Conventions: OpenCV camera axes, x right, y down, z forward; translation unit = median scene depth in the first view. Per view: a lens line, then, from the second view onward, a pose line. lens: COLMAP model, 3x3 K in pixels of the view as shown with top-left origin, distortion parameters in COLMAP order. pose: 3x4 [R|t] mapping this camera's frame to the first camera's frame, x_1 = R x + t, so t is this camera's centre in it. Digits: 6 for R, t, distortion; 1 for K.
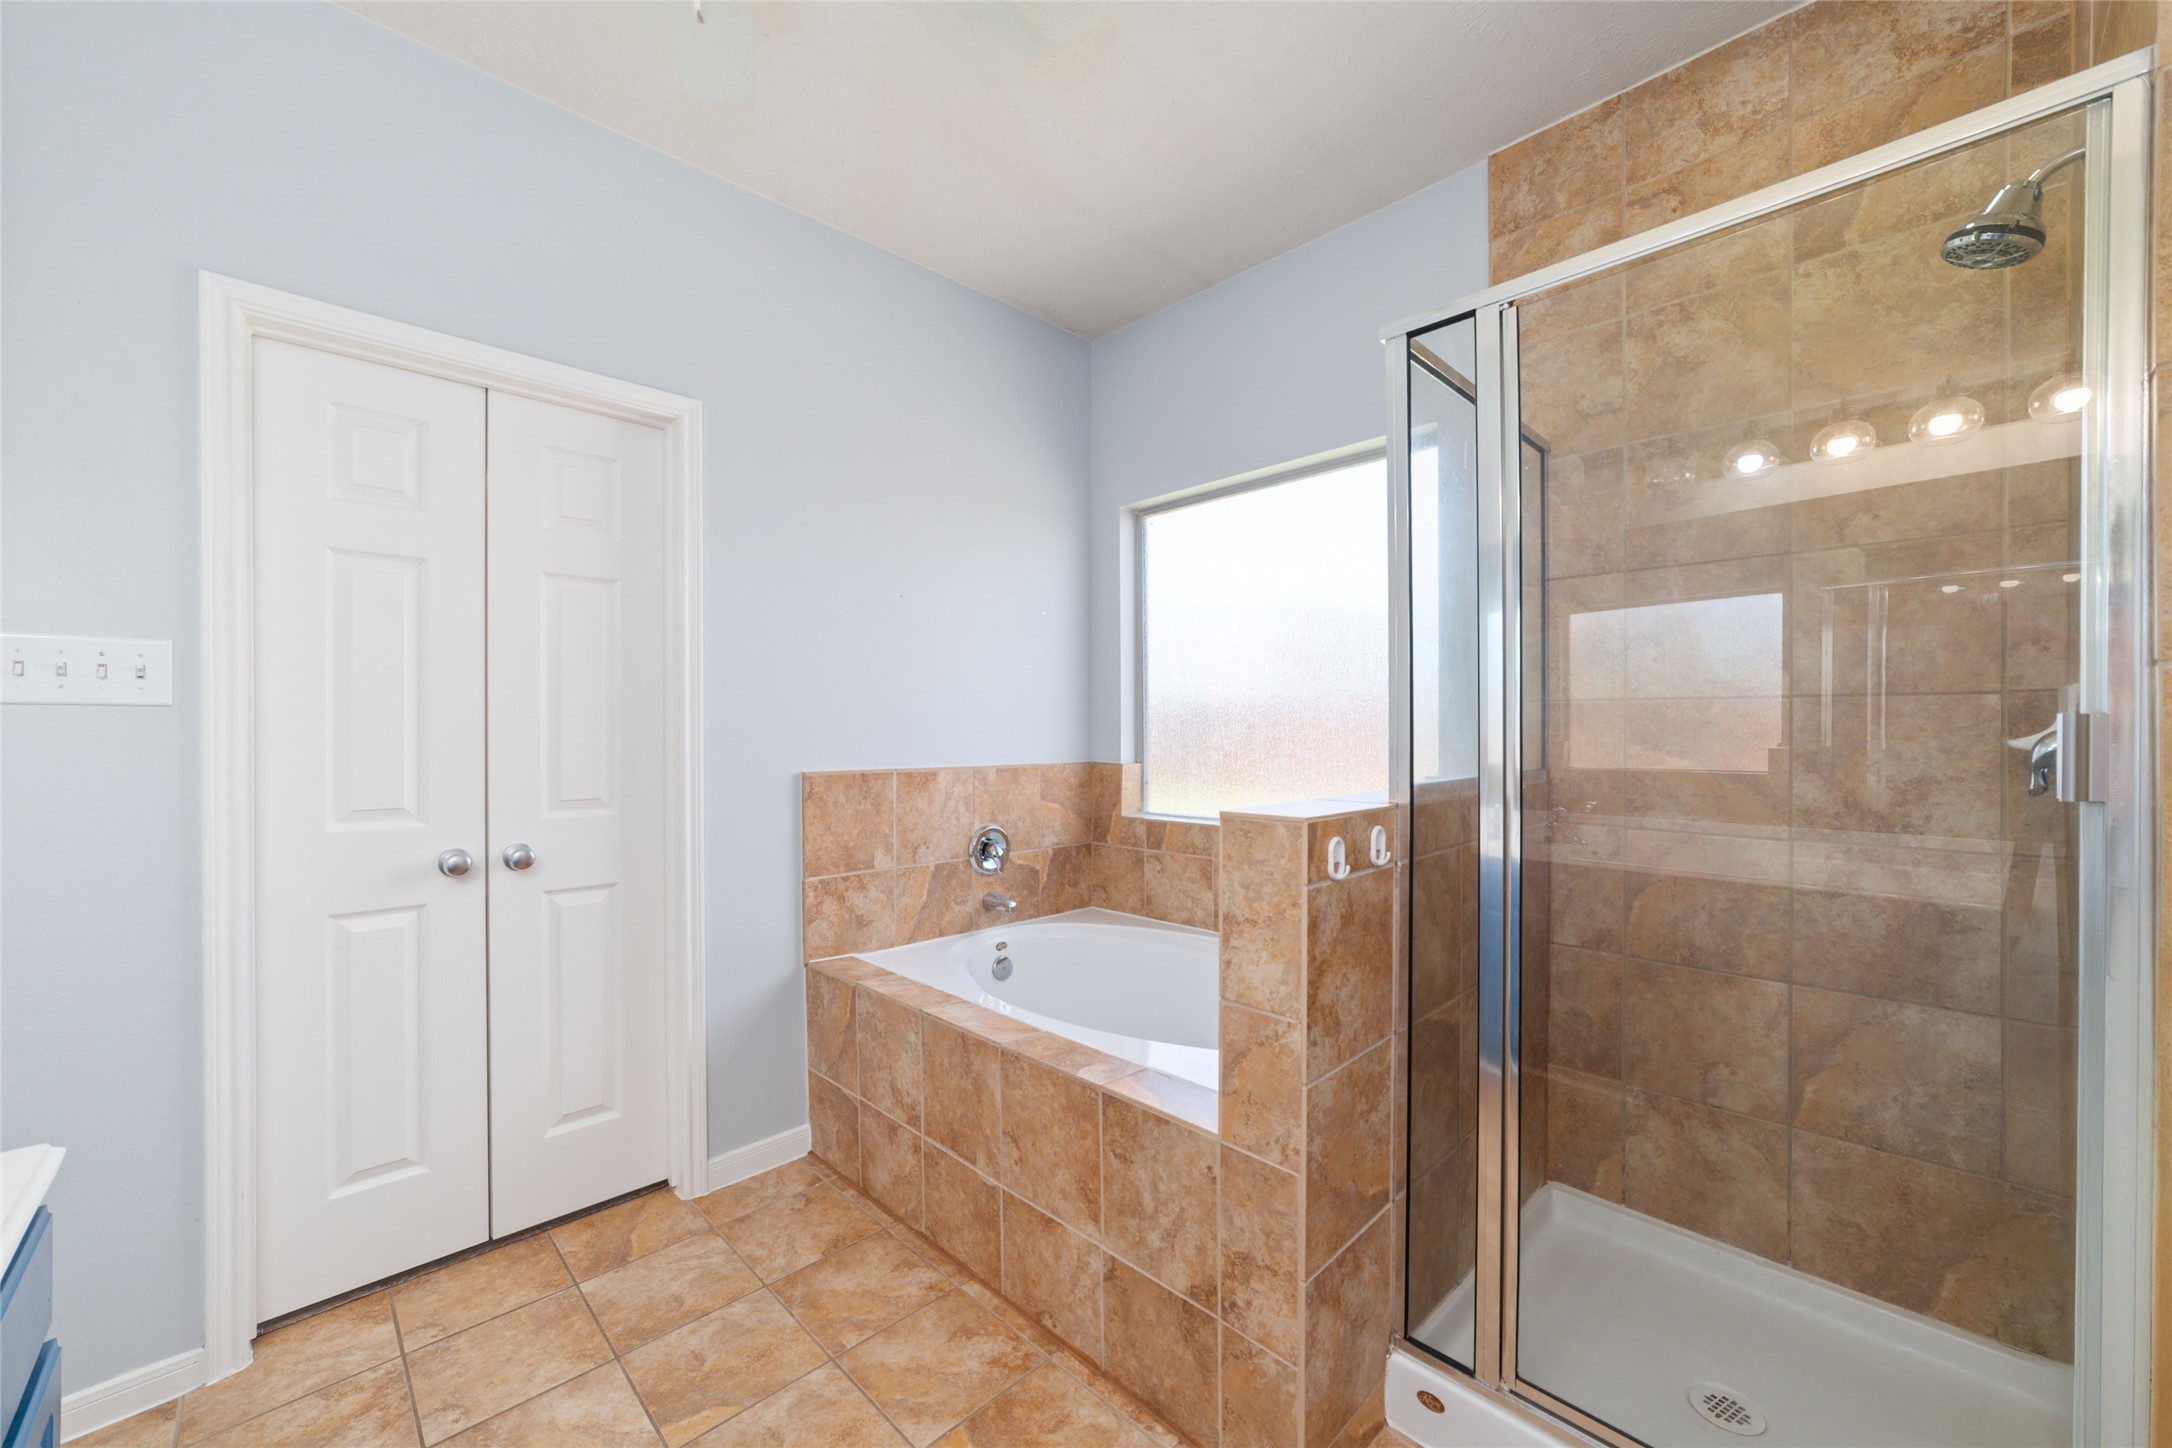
lens RADIAL K [[829.9, 0, 1078.6], [0, 829.9, 729.5], [0, 0, 1]] dist [-0.017925, 0.006138]
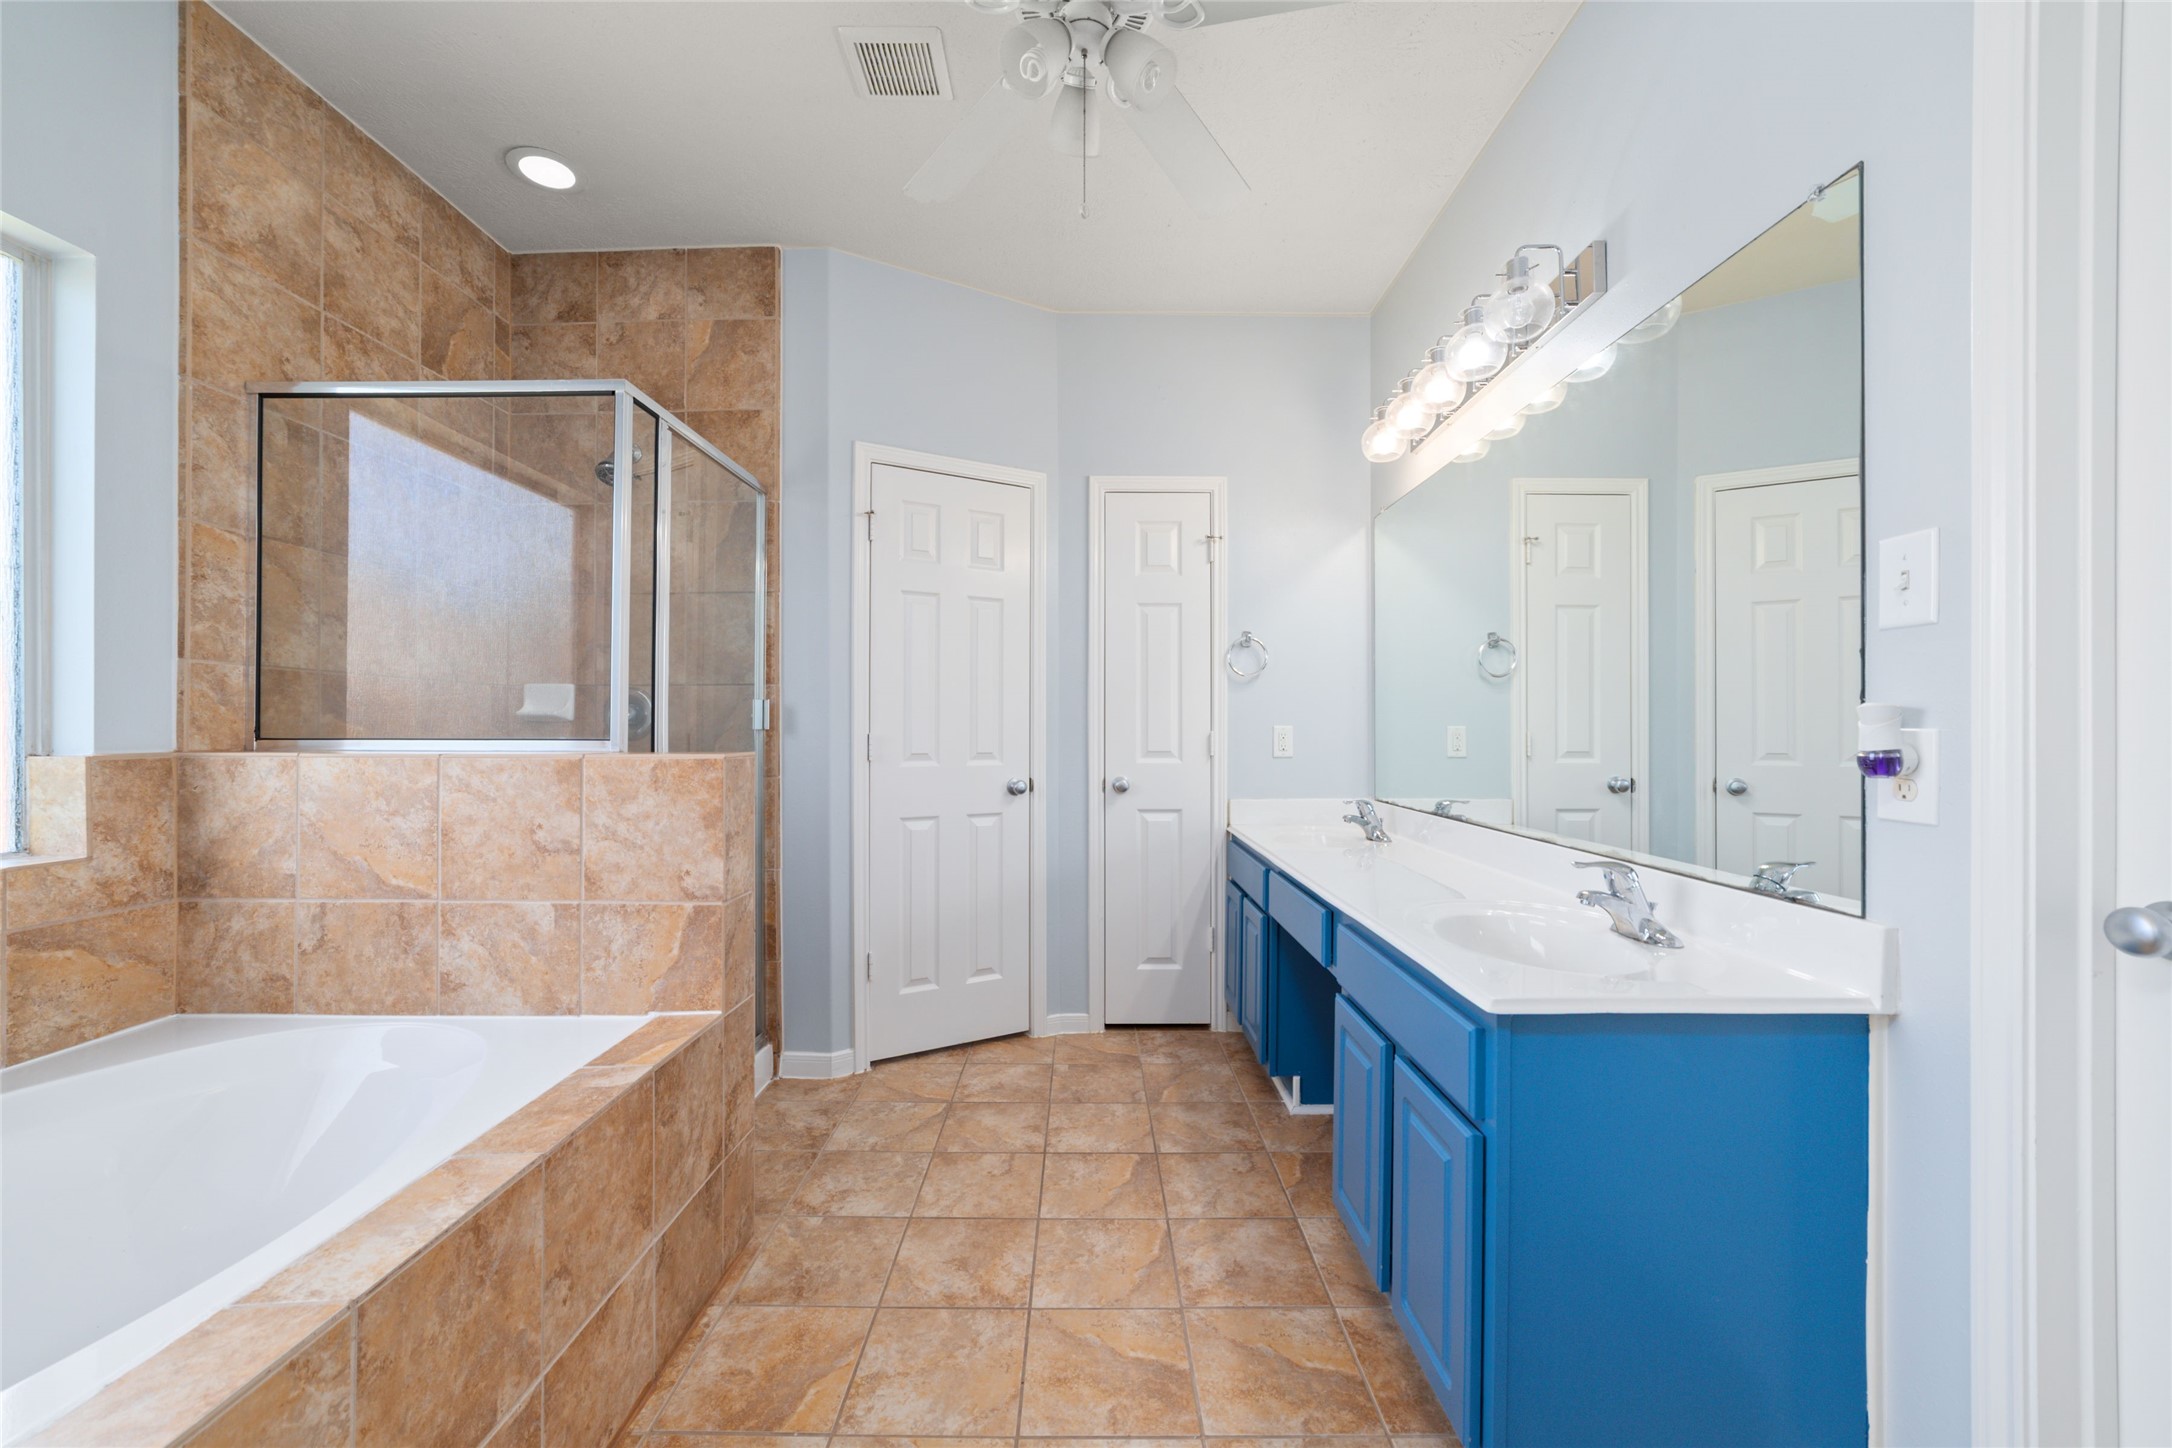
lens RADIAL K [[829.9, 0, 1091.5], [0, 829.9, 734.9], [0, 0, 1]] dist [-0.017925, 0.006138]
pose [[-0.721913, 0.002950, 0.691977, -0.800159], [0.004783, 0.999988, 0.000727, 0.051464], [-0.691967, 0.003835, -0.721919, 1.099805]]
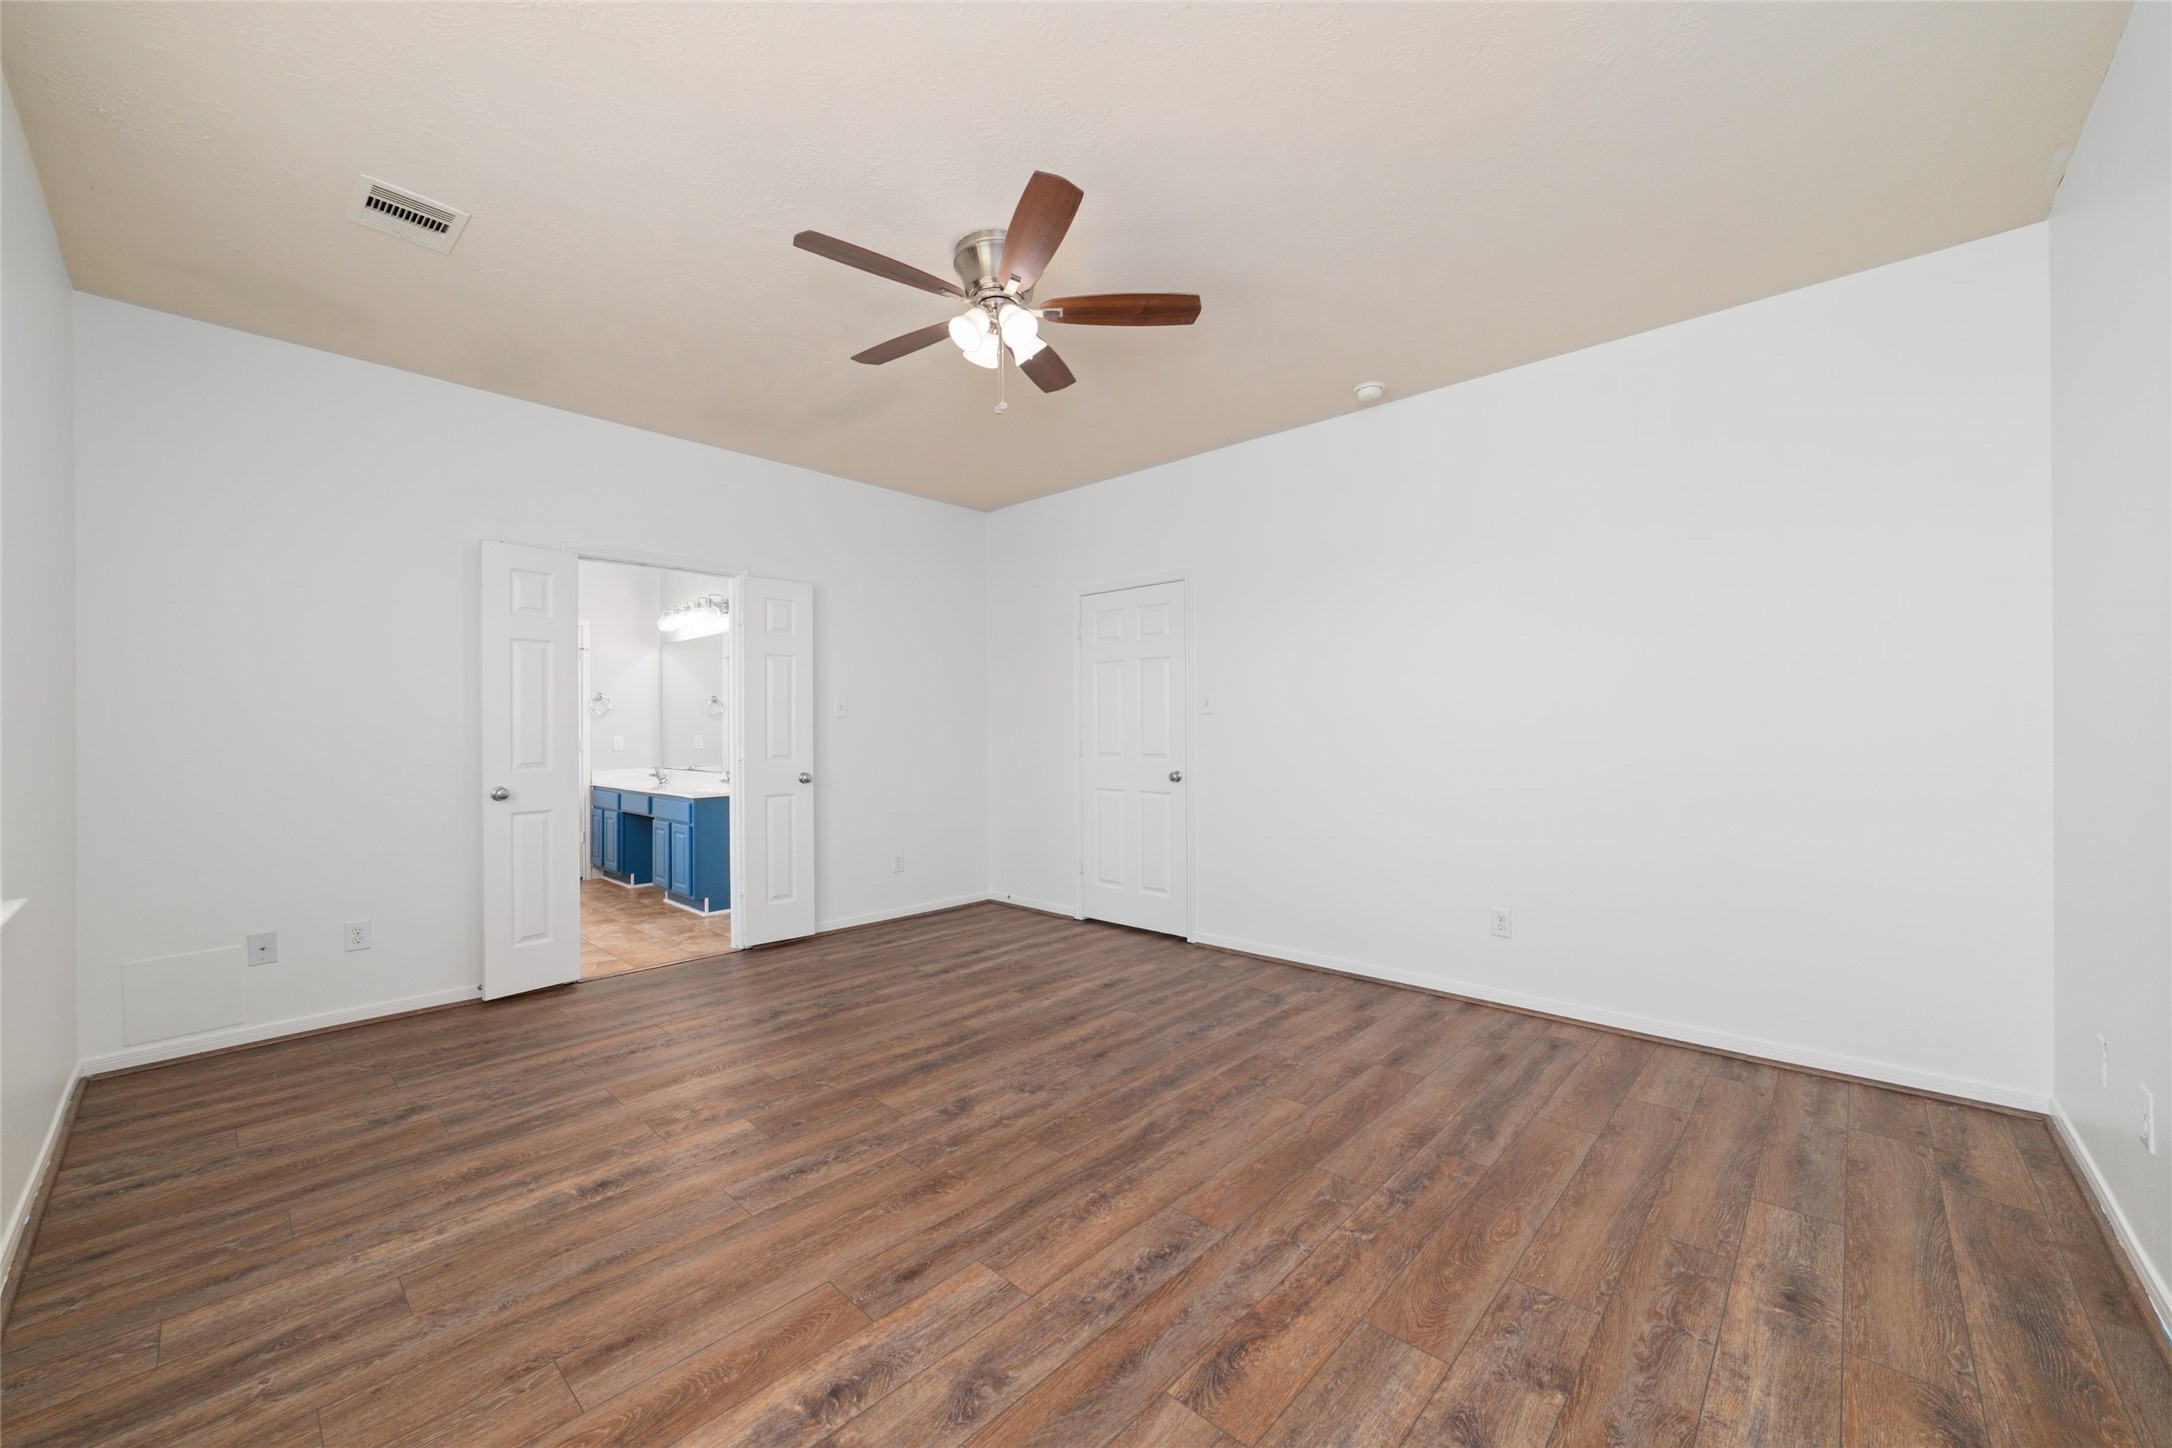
lens RADIAL K [[829.9, 0, 1084.7], [0, 829.9, 732.7], [0, 0, 1]] dist [-0.017925, 0.006138]
pose [[-0.998751, 0.006539, -0.049525, -1.336635], [0.006352, 0.999972, 0.003933, 0.034654], [0.049550, 0.003614, -0.998765, 2.316177]]
